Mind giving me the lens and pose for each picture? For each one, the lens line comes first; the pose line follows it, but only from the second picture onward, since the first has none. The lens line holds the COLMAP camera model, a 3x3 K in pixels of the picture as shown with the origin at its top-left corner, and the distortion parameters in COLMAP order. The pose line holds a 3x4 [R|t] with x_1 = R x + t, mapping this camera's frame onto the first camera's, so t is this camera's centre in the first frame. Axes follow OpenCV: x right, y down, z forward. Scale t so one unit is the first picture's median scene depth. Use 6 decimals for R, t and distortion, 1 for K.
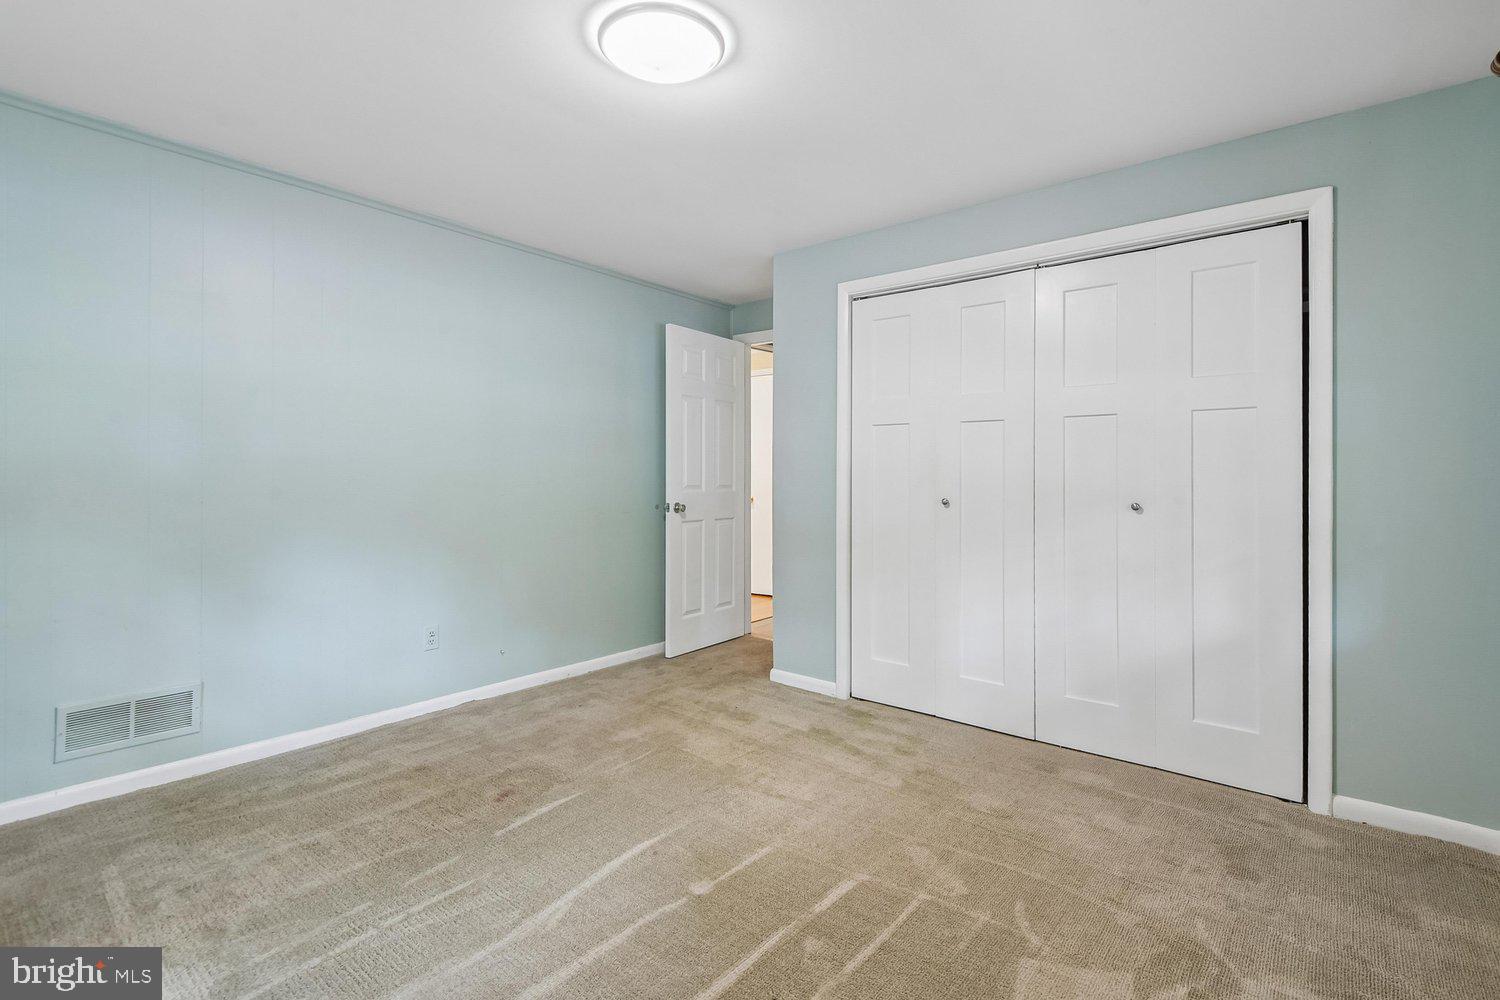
lens RADIAL K [[711.9, 0, 746.9], [0, 711.9, 471.0], [0, 0, 1]] dist [0.034903, -0.008367]
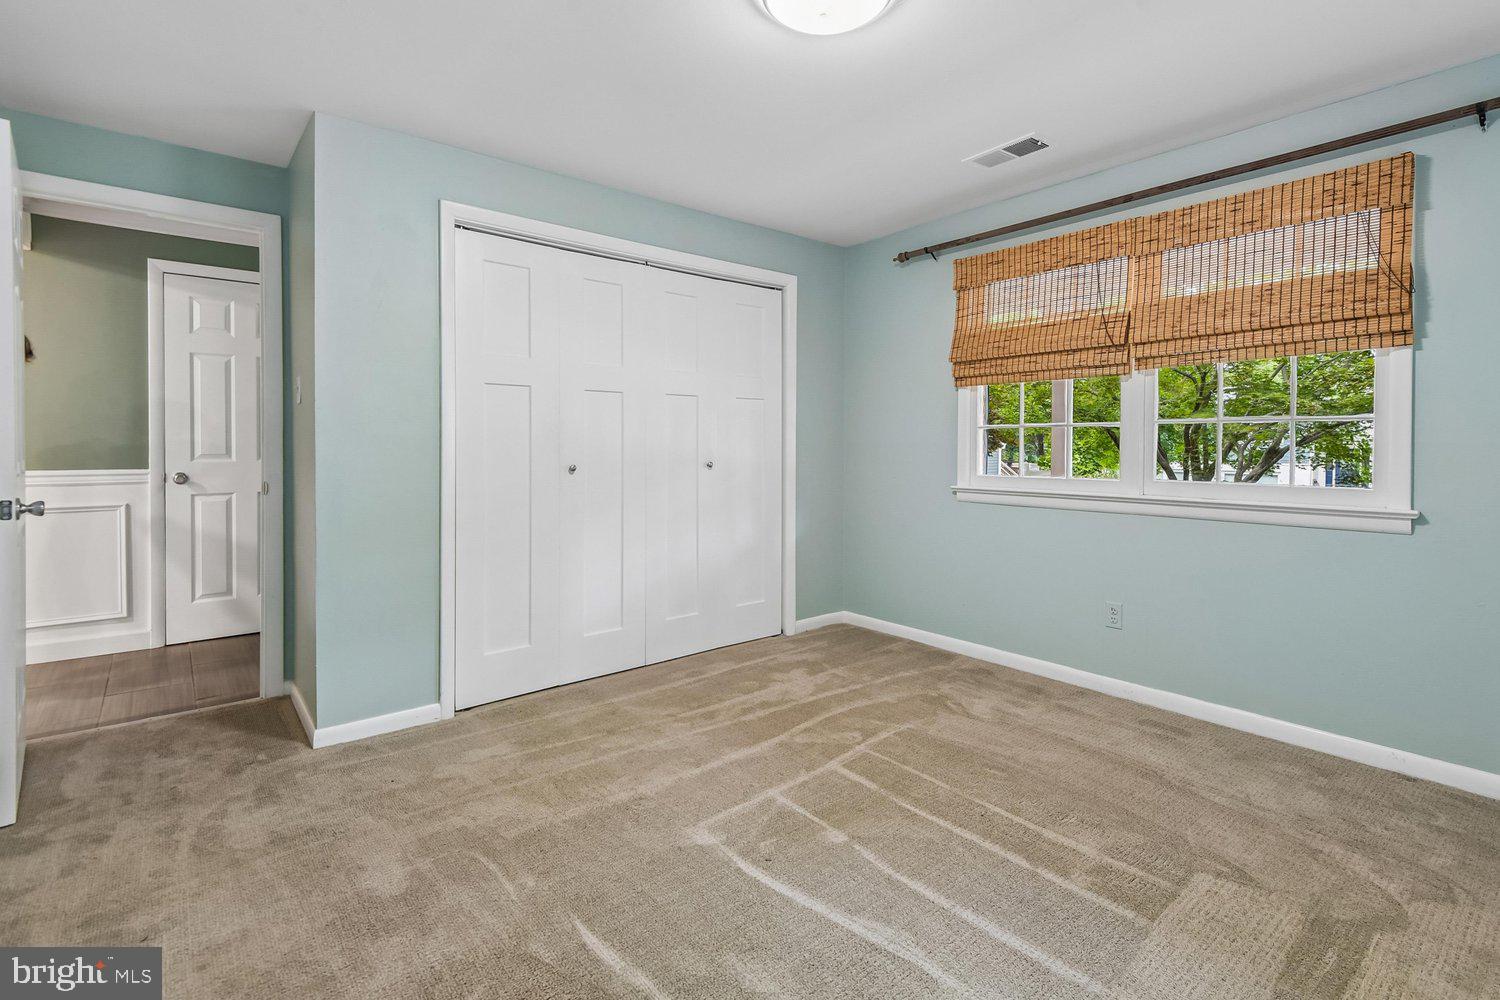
lens RADIAL K [[711.9, 0, 766.9], [0, 711.9, 458.9], [0, 0, 1]] dist [0.034903, -0.008367]
pose [[0.177094, -0.022754, 0.983931, -0.705882], [-0.001172, 0.999727, 0.023330, 0.007110], [-0.984193, -0.005285, 0.177019, 0.595796]]
